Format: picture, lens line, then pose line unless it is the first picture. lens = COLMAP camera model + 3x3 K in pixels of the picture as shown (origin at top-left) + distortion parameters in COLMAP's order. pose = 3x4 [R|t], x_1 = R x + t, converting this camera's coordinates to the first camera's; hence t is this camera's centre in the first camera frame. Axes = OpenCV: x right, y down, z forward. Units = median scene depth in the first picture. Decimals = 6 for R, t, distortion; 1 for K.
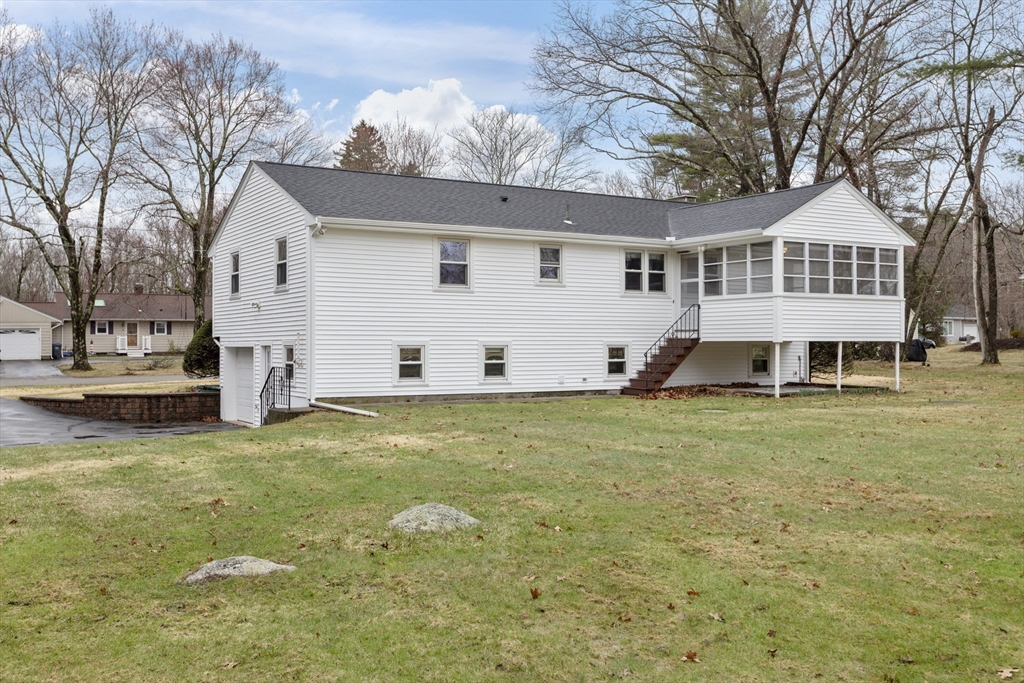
lens RADIAL K [[994.9, 0, 512.0], [0, 994.9, 341.5], [0, 0, 1]] dist [-0.003153, 0.001145]
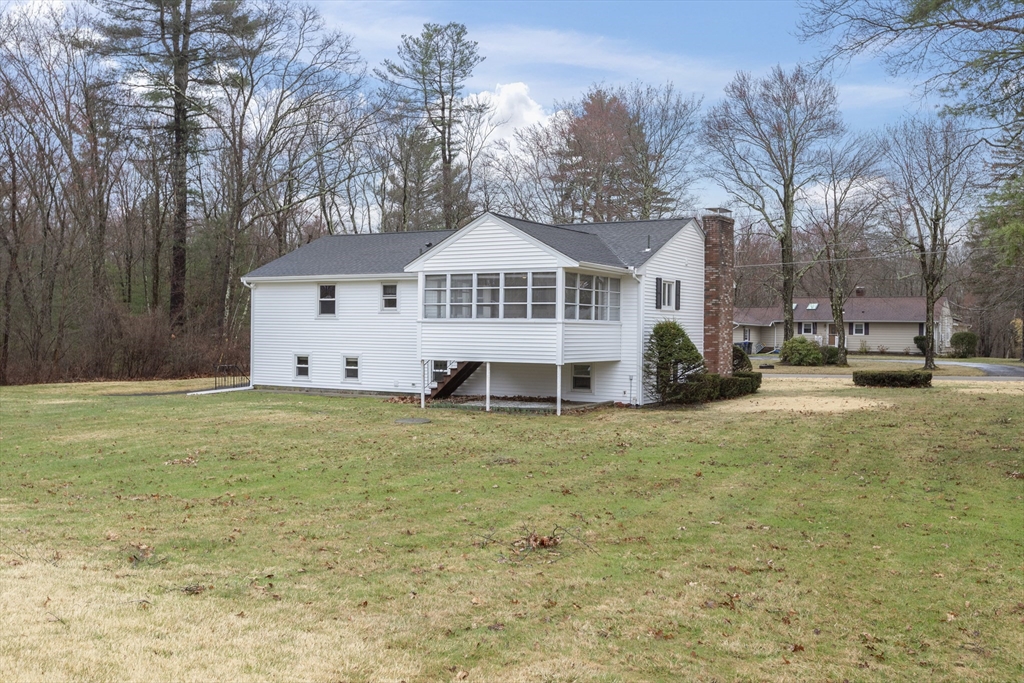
lens RADIAL K [[994.9, 0, 512.0], [0, 994.9, 341.5], [0, 0, 1]] dist [-0.003153, 0.001145]
pose [[0.481756, 0.017226, -0.876136, 1.315790], [-0.009160, 0.999851, 0.014621, -0.039298], [0.876258, 0.000982, 0.481842, 0.511143]]
